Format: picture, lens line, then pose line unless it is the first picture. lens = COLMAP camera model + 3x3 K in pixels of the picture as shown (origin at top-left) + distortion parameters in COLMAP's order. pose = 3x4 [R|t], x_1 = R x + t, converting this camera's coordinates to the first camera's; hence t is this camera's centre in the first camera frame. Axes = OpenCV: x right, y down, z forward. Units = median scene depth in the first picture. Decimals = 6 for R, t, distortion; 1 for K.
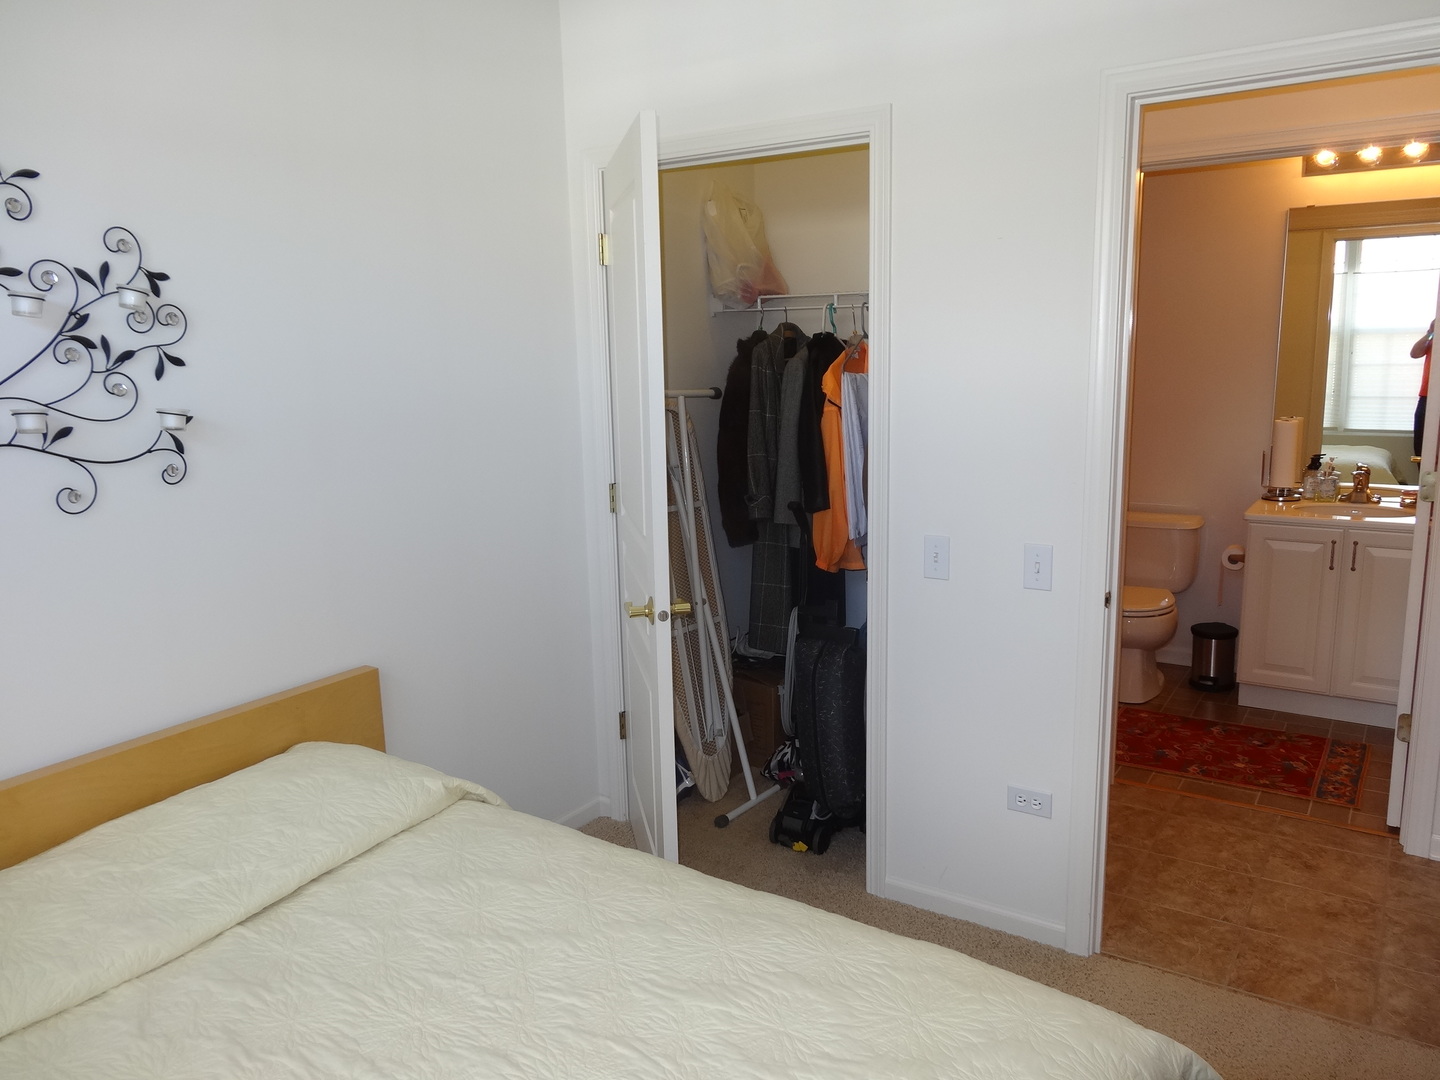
lens RADIAL K [[1034.1, 0, 717.4], [0, 1034.1, 519.0], [0, 0, 1]] dist [-0.000538, -0.061299]
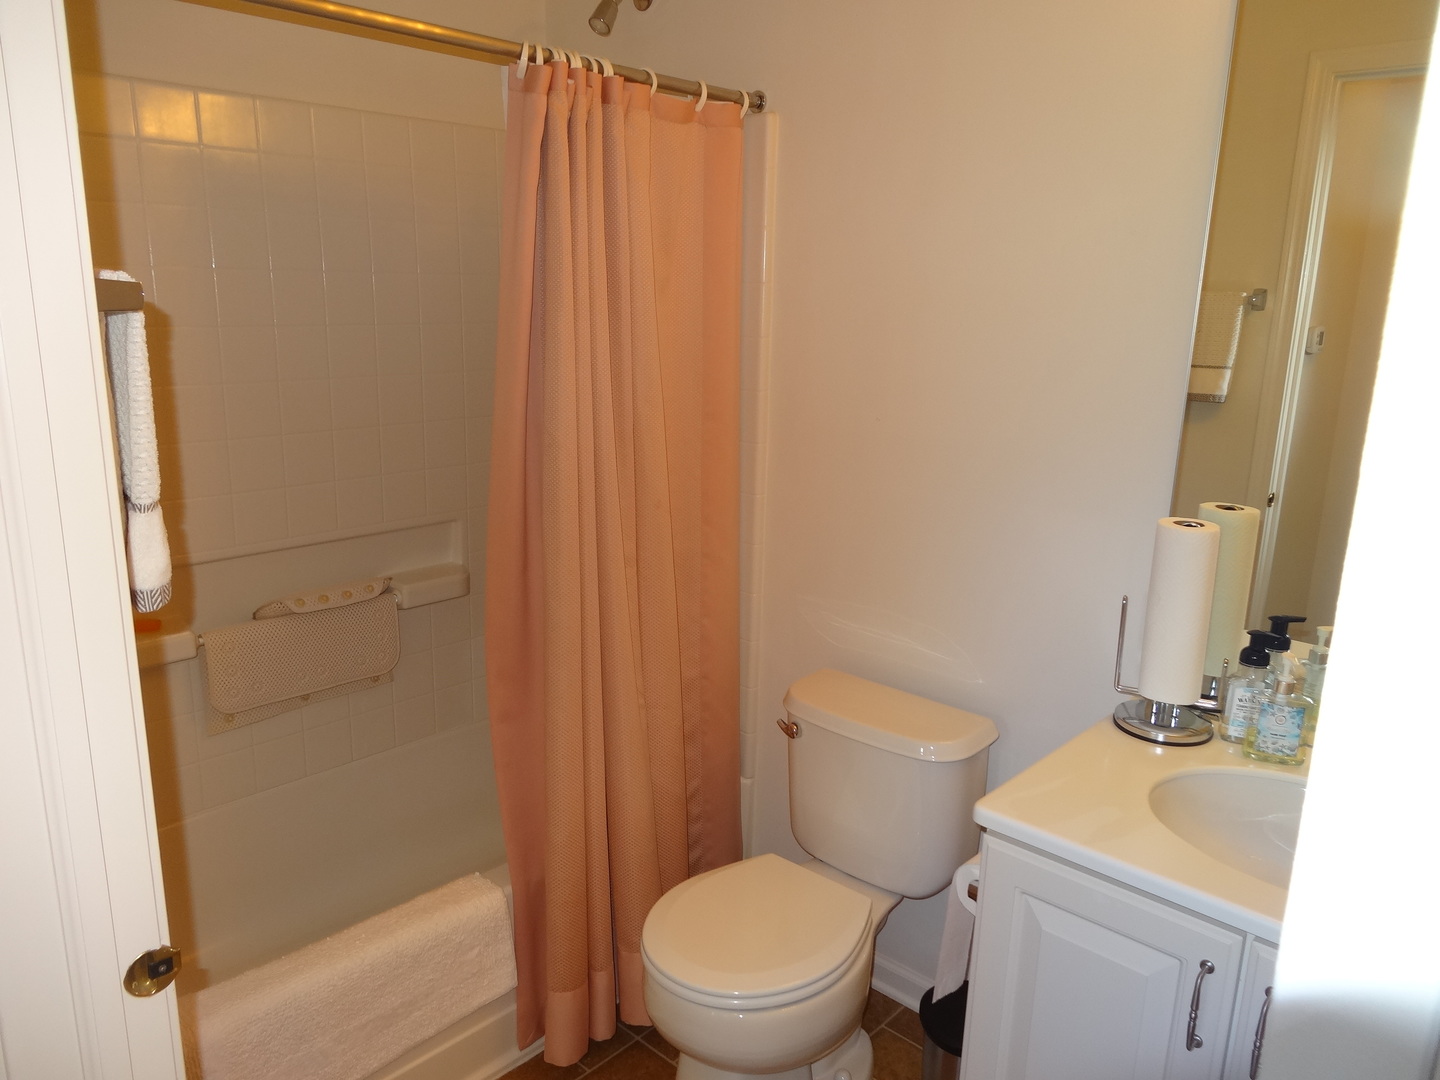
lens RADIAL K [[1063.9, 0, 718.0], [0, 1063.9, 544.0], [0, 0, 1]] dist [-0.005591, 0.006428]
pose [[0.989502, 0.077878, -0.121744, 0.434526], [-0.069493, 0.995004, 0.071673, -0.105985], [0.126718, -0.062461, 0.989970, 0.601763]]
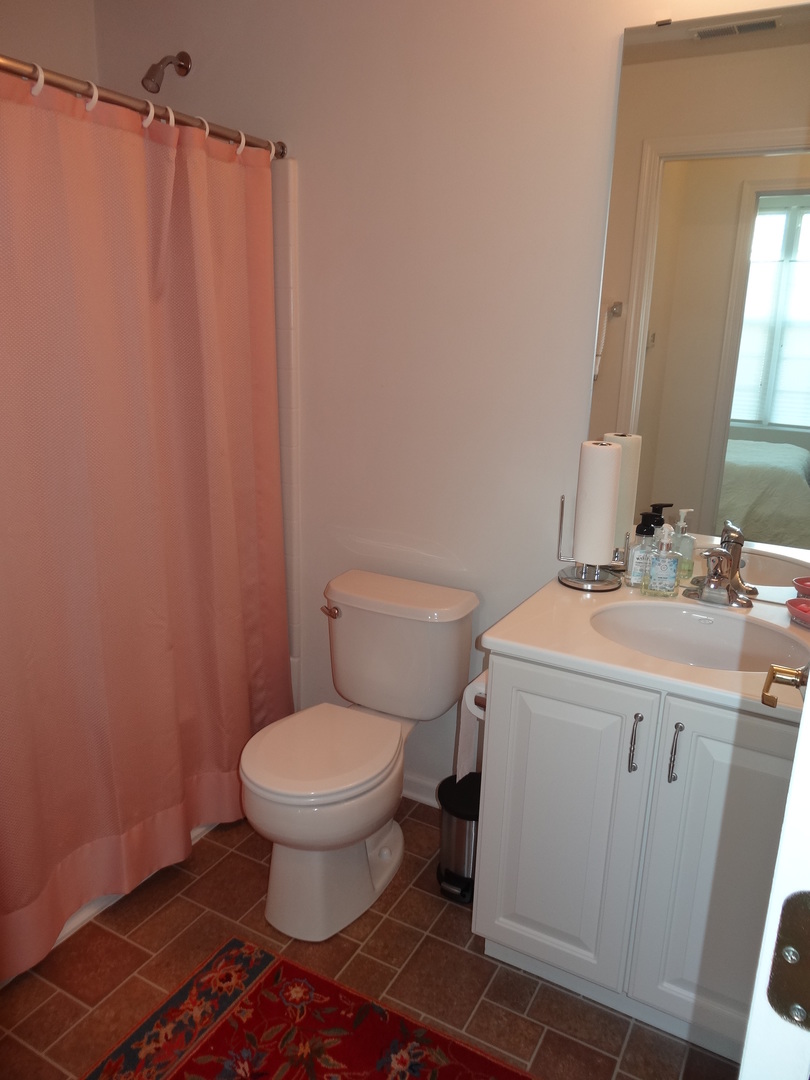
lens RADIAL K [[797.9, 0, 405.0], [0, 797.9, 540.0], [0, 0, 1]] dist [-0.005591, 0.006428]
pose [[0.993893, 0.021062, 0.108323, 0.403862], [-0.031318, 0.995092, 0.093865, -0.082879], [-0.105815, -0.096685, 0.989674, 0.582338]]
